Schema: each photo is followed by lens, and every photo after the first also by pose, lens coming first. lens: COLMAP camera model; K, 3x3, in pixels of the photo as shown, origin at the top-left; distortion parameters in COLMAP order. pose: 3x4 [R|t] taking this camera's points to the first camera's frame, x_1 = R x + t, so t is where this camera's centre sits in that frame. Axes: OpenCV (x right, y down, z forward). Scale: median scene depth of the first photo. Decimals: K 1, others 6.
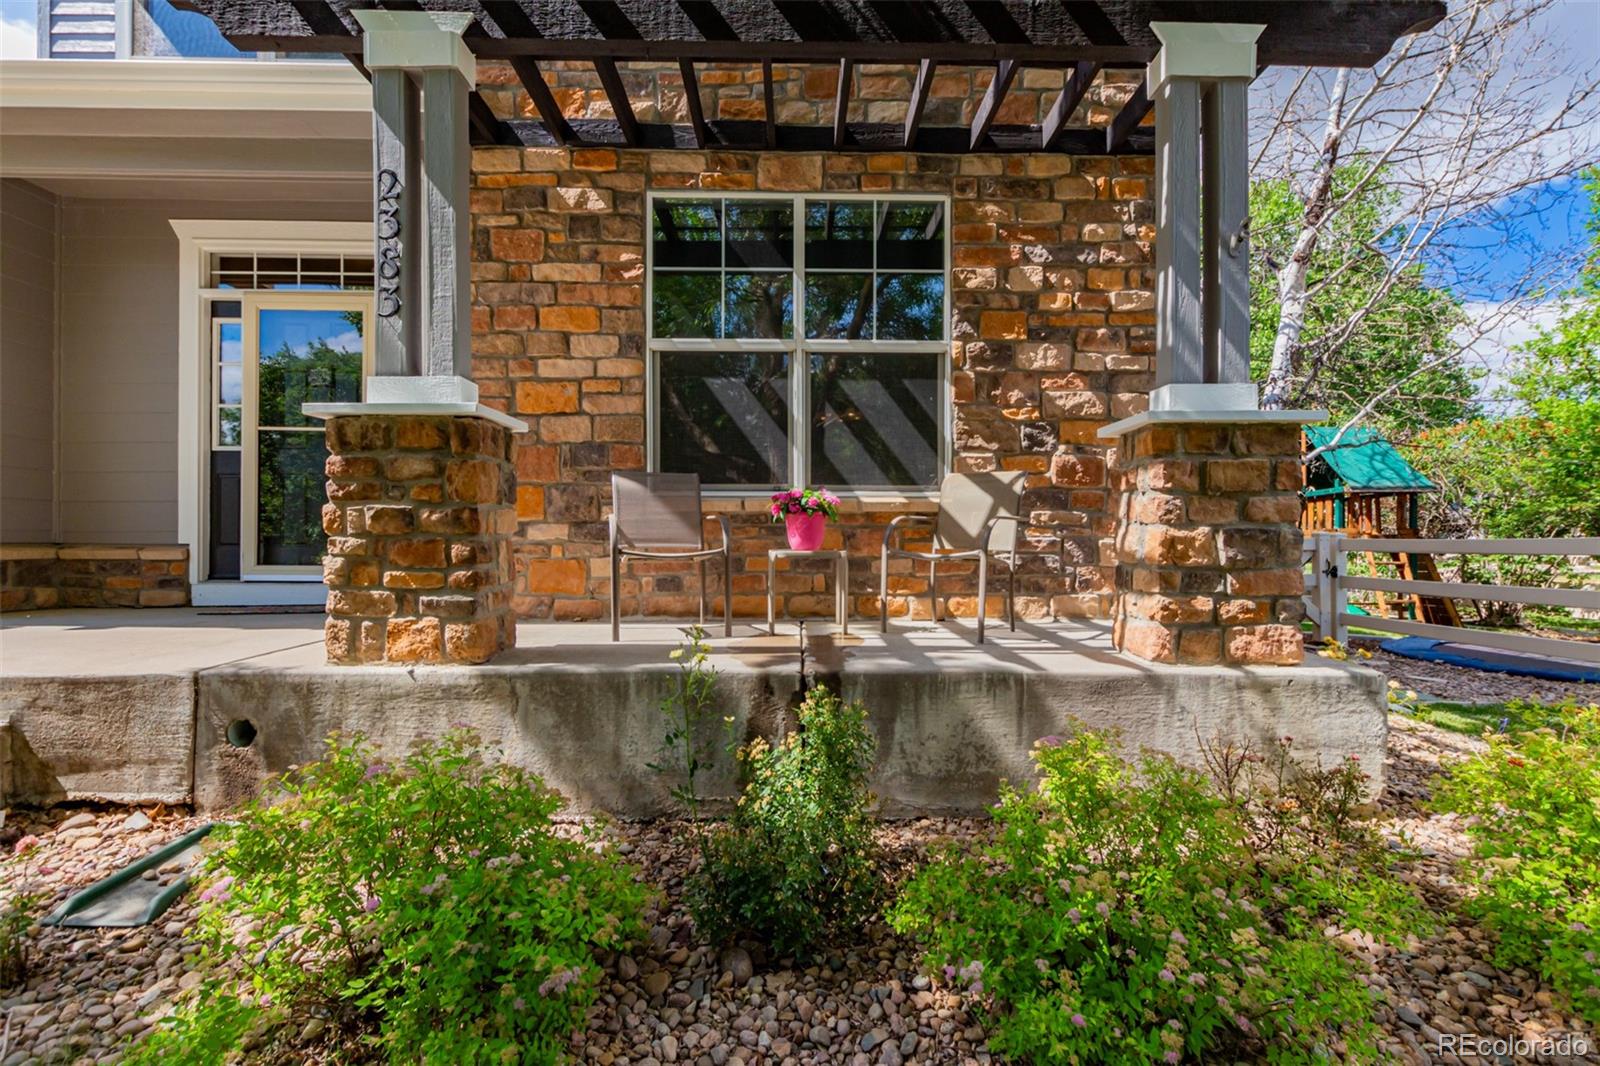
lens RADIAL K [[737.4, 0, 807.9], [0, 737.4, 533.6], [0, 0, 1]] dist [0.003313, 0.000238]
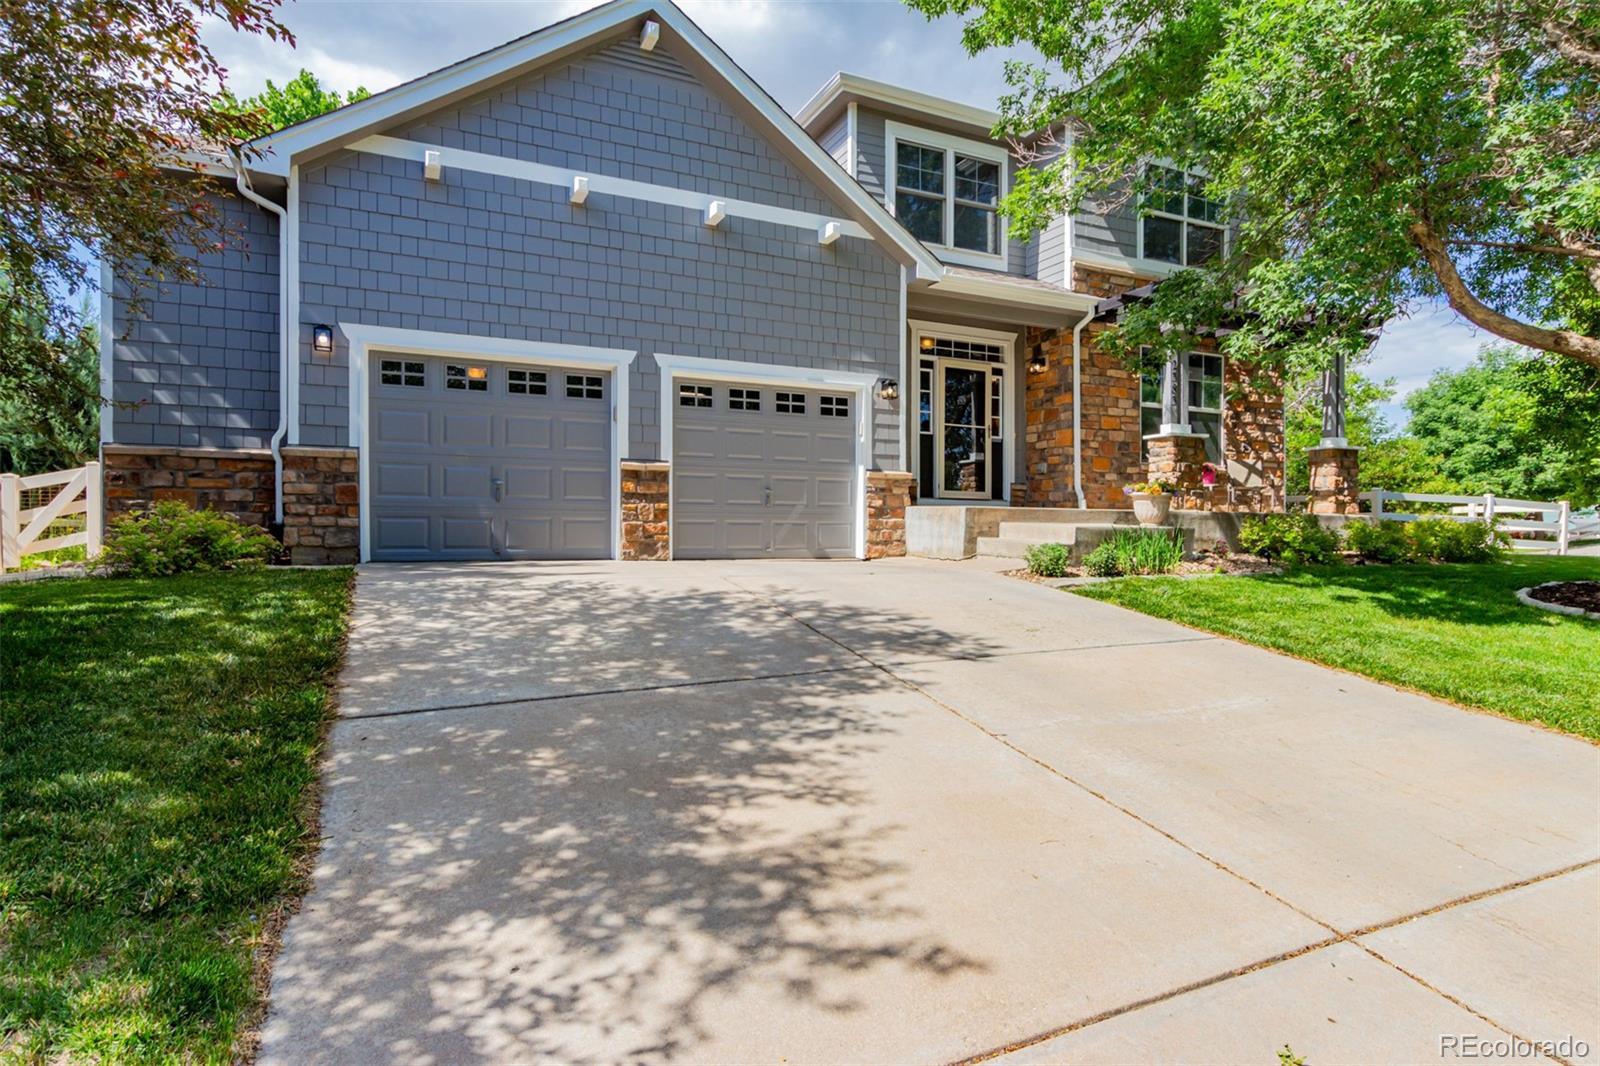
lens RADIAL K [[870.0, 0, 800.0], [0, 870.0, 533.0], [0, 0, 1]] dist [0.006026, 0.001053]
pose [[0.912576, 0.004722, 0.408881, -2.509068], [-0.008839, 0.999927, 0.008182, 0.174004], [-0.408812, -0.011081, 0.912551, -1.266667]]
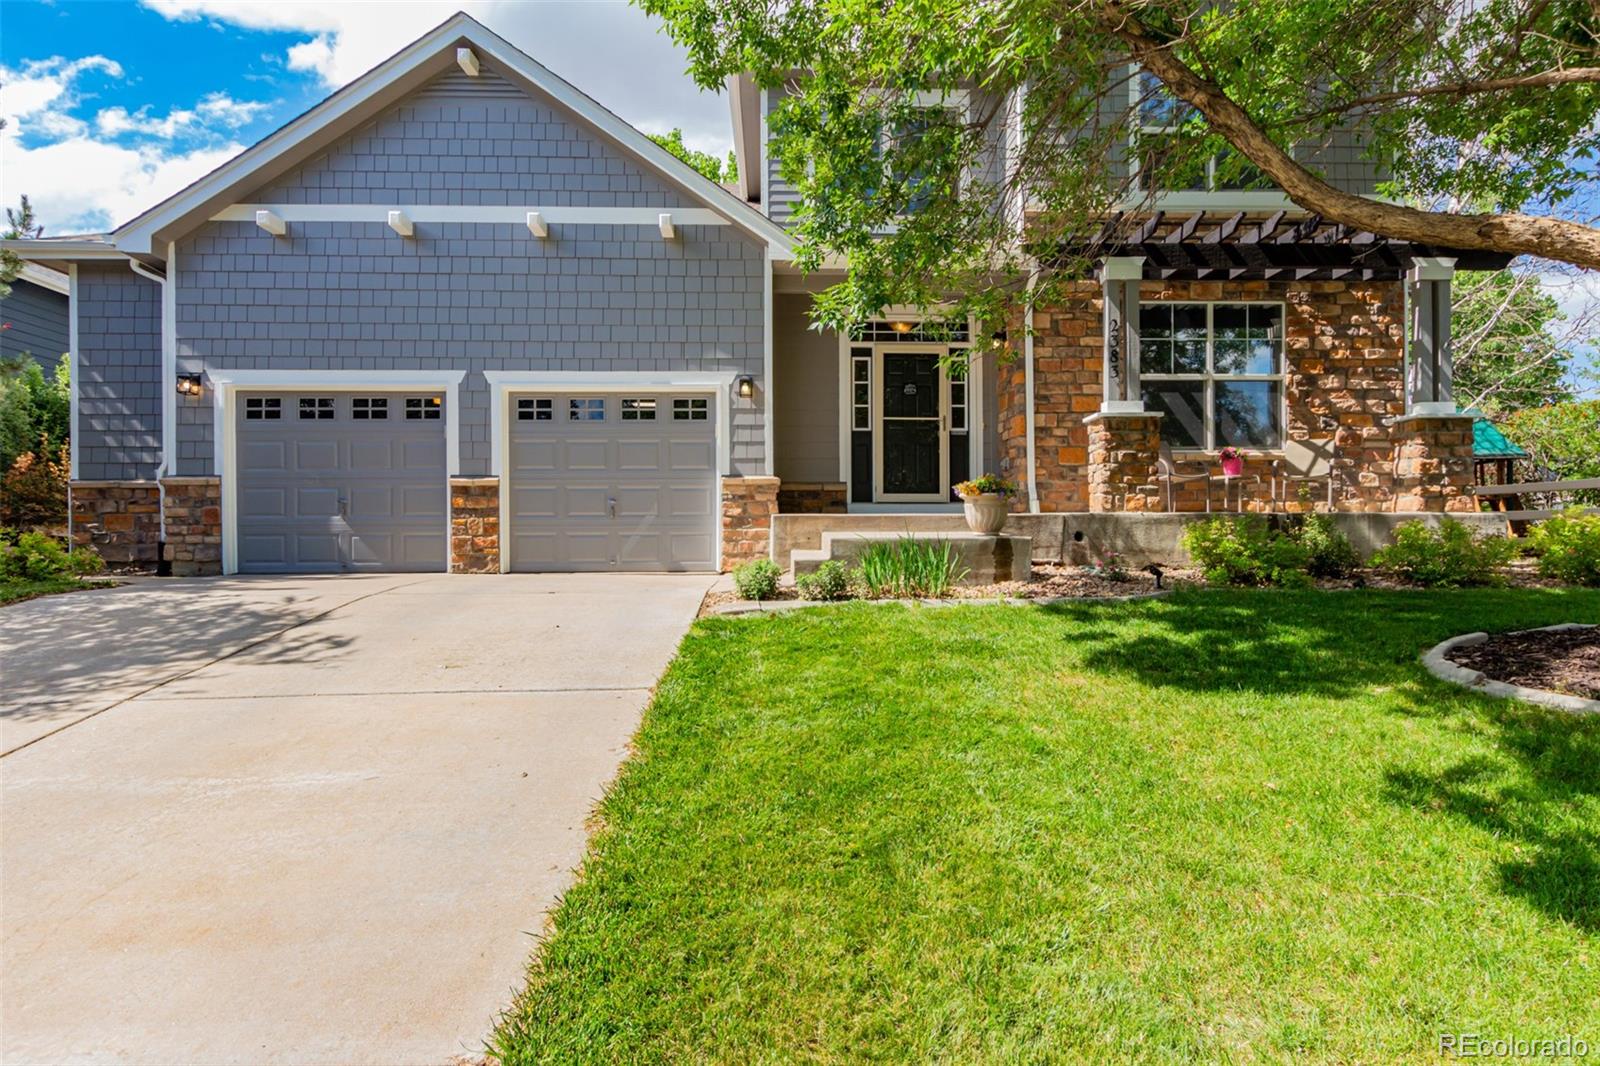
lens RADIAL K [[870.0, 0, 800.0], [0, 870.0, 533.0], [0, 0, 1]] dist [0.006026, 0.001053]
pose [[0.999940, -0.004435, 0.009989, -1.154013], [0.004362, 0.999964, 0.007343, 0.146866], [-0.010021, -0.007299, 0.999923, -1.362590]]
